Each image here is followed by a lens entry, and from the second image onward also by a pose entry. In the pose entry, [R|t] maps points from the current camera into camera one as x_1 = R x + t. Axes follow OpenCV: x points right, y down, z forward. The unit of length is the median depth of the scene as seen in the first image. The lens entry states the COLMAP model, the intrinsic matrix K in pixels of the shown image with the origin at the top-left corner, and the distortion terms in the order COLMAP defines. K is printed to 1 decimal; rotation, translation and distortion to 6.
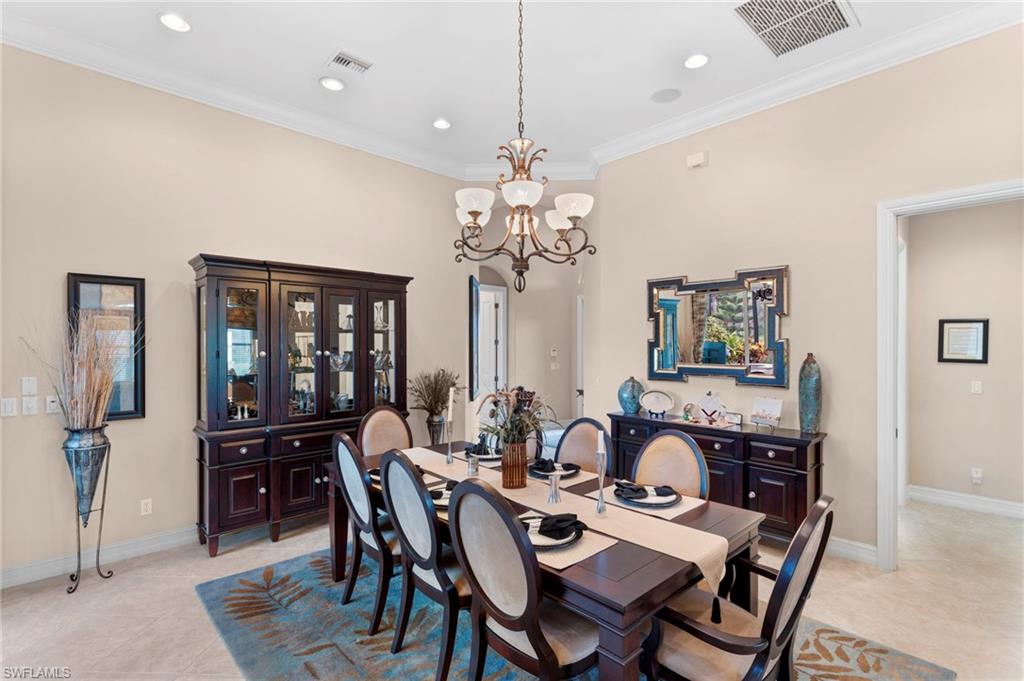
lens RADIAL K [[478.8, 0, 512.7], [0, 478.8, 341.1], [0, 0, 1]] dist [-0.004080, 0.000111]
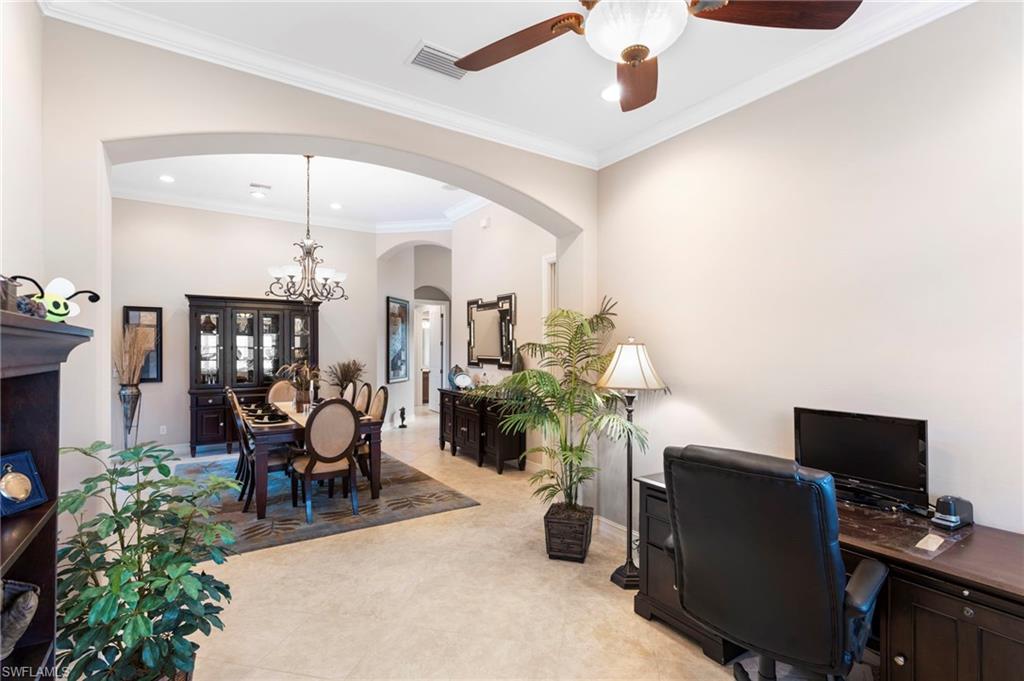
lens RADIAL K [[478.8, 0, 511.2], [0, 478.8, 345.1], [0, 0, 1]] dist [-0.004080, 0.000111]
pose [[0.986302, 0.000035, -0.164949, 0.892419], [-0.000040, 1.000000, -0.000024, 0.016414], [0.164949, 0.000031, 0.986302, -0.622855]]
